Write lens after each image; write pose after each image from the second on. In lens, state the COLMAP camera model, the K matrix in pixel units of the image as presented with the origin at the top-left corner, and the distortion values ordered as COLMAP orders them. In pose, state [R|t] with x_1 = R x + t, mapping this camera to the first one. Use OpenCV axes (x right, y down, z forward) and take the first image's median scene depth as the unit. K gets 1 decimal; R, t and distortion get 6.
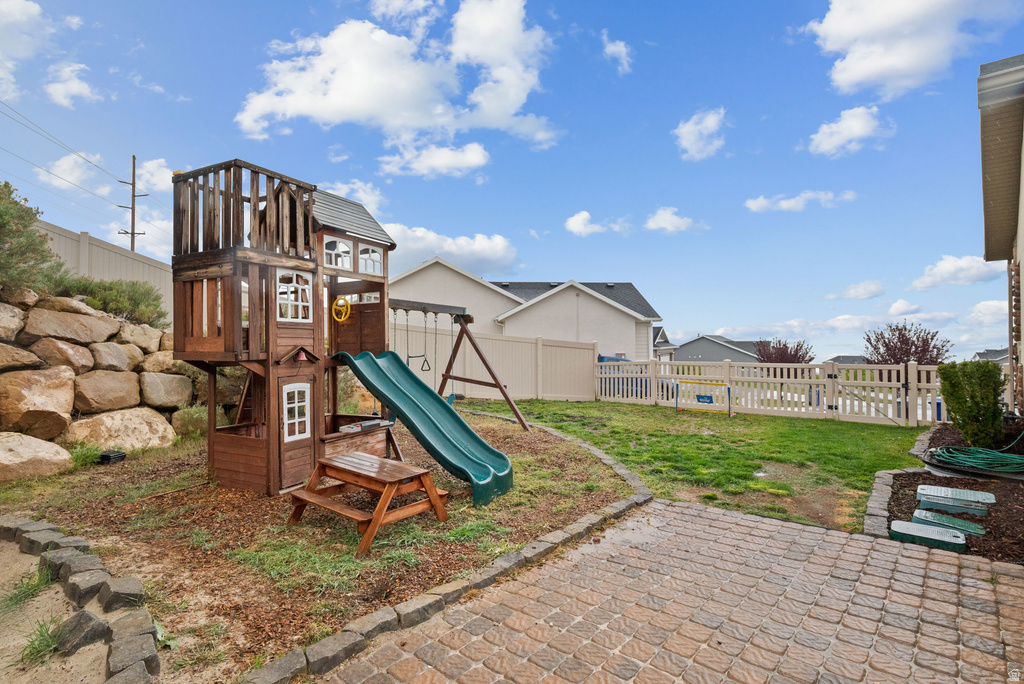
lens RADIAL K [[498.6, 0, 512.0], [0, 498.6, 342.0], [0, 0, 1]] dist [-0.000233, -0.000534]
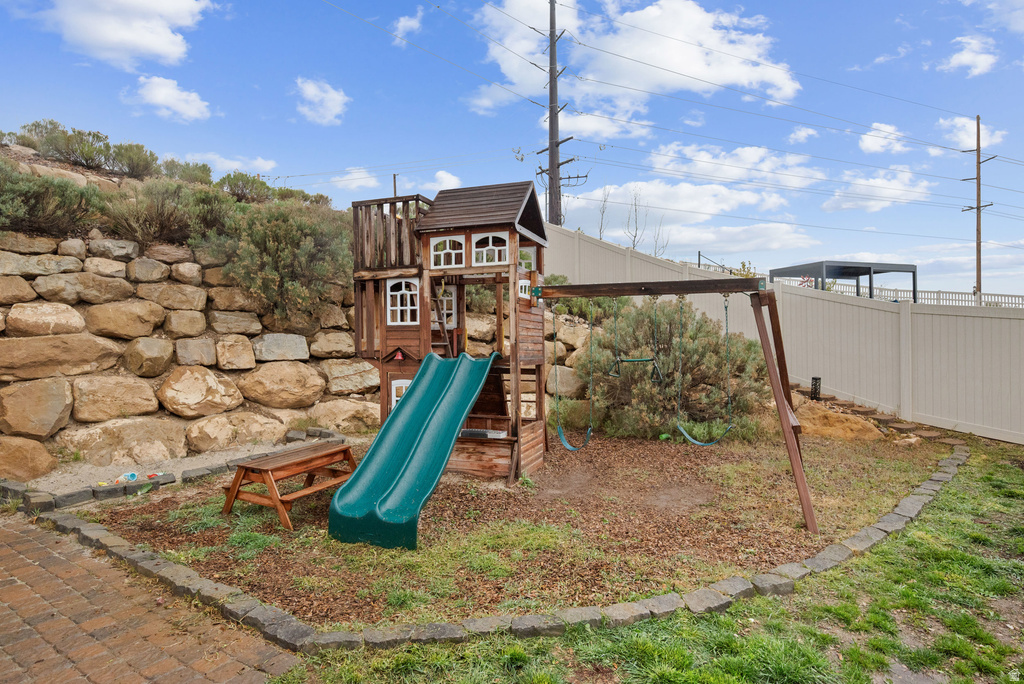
lens RADIAL K [[549.6, 0, 512.0], [0, 549.6, 342.0], [0, 0, 1]] dist [-0.005232, -0.000237]
pose [[0.123901, 0.005052, -0.992282, 0.659196], [0.008698, 0.999943, 0.006177, -0.005662], [0.992256, -0.009396, 0.123850, 0.879623]]
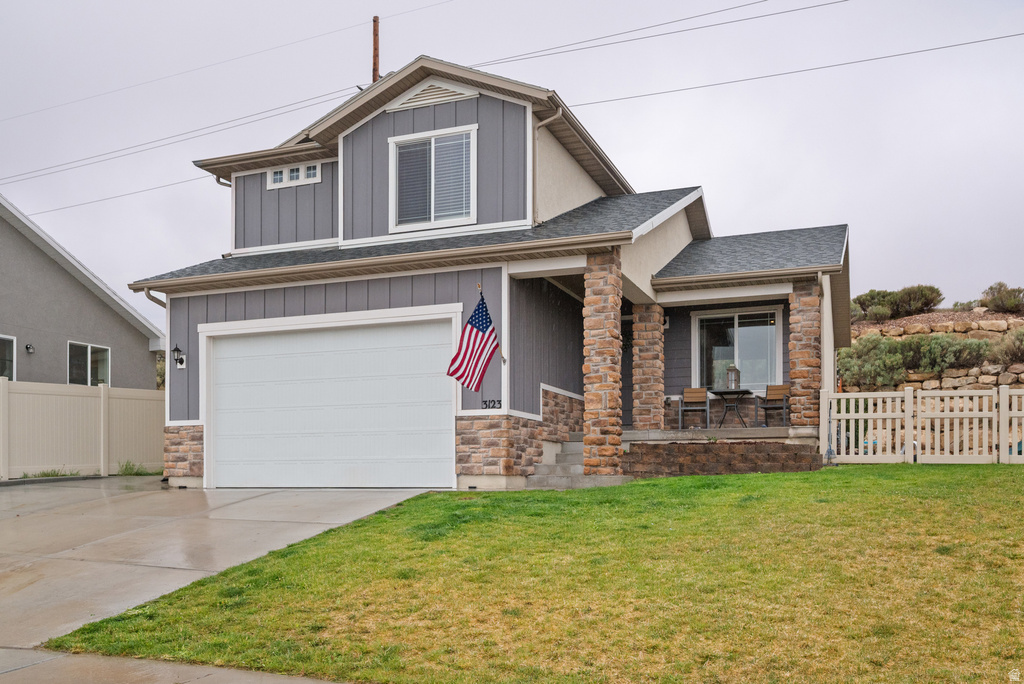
lens RADIAL K [[904.3, 0, 514.4], [0, 904.3, 477.5], [0, 0, 1]] dist [0.002045, 0.002900]
pose [[-0.928848, 0.005200, -0.370424, 3.040310], [0.003478, 0.999980, 0.005317, 0.264221], [0.370445, 0.003650, -0.928847, 3.337943]]
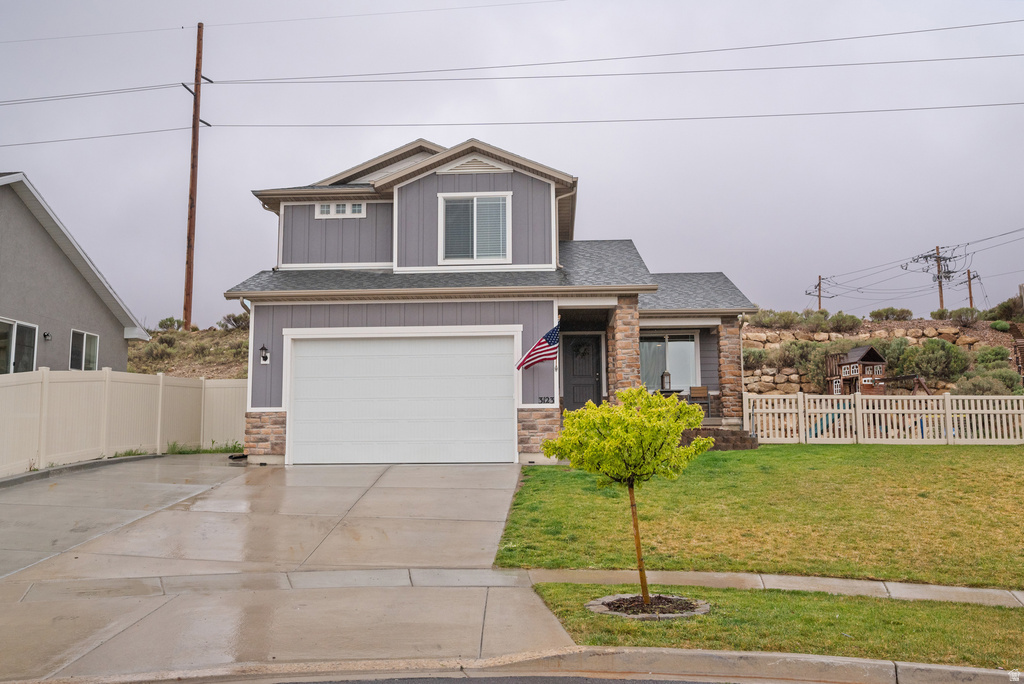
lens RADIAL K [[875.7, 0, 512.0], [0, 875.7, 342.0], [0, 0, 1]] dist [-0.002397, -0.001142]
pose [[-0.768346, -0.071632, -0.636013, 4.212129], [0.005596, 0.992927, -0.118591, 0.248951], [0.640010, -0.094679, -0.762511, 3.418909]]
